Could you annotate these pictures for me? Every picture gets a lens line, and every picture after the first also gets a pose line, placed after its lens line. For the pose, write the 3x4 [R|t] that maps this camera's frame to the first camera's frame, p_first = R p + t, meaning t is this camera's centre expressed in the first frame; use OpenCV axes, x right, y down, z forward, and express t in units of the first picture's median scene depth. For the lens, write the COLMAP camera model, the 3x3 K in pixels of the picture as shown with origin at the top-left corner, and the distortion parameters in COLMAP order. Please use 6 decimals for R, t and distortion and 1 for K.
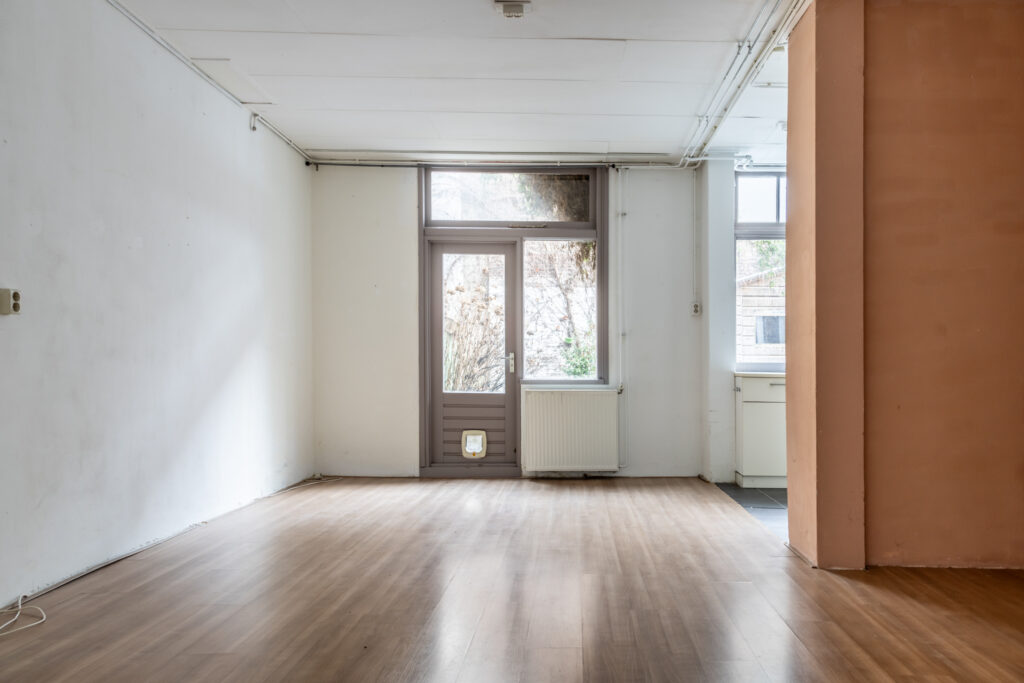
lens RADIAL K [[762.1, 0, 553.1], [0, 762.1, 372.2], [0, 0, 1]] dist [0.008348, 0.013652]
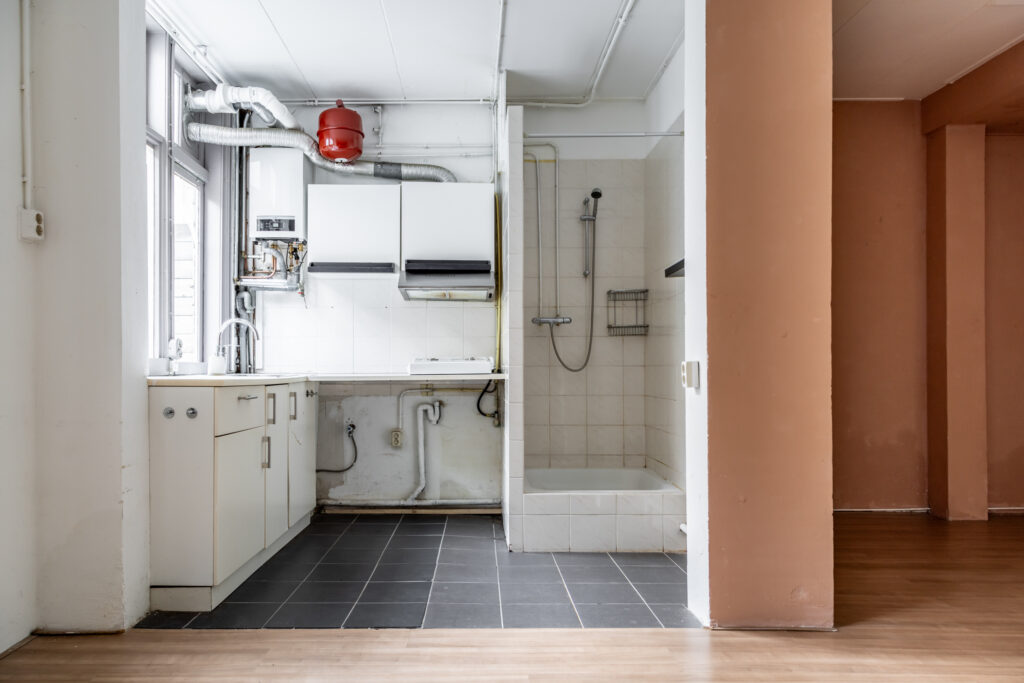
lens RADIAL K [[688.4, 0, 503.1], [0, 688.4, 362.8], [0, 0, 1]] dist [0.015295, 0.003930]
pose [[-0.046101, -0.002539, 0.998934, -0.194723], [0.000017, 0.999997, 0.002543, -0.010318], [-0.998937, 0.000134, -0.046100, 0.767713]]
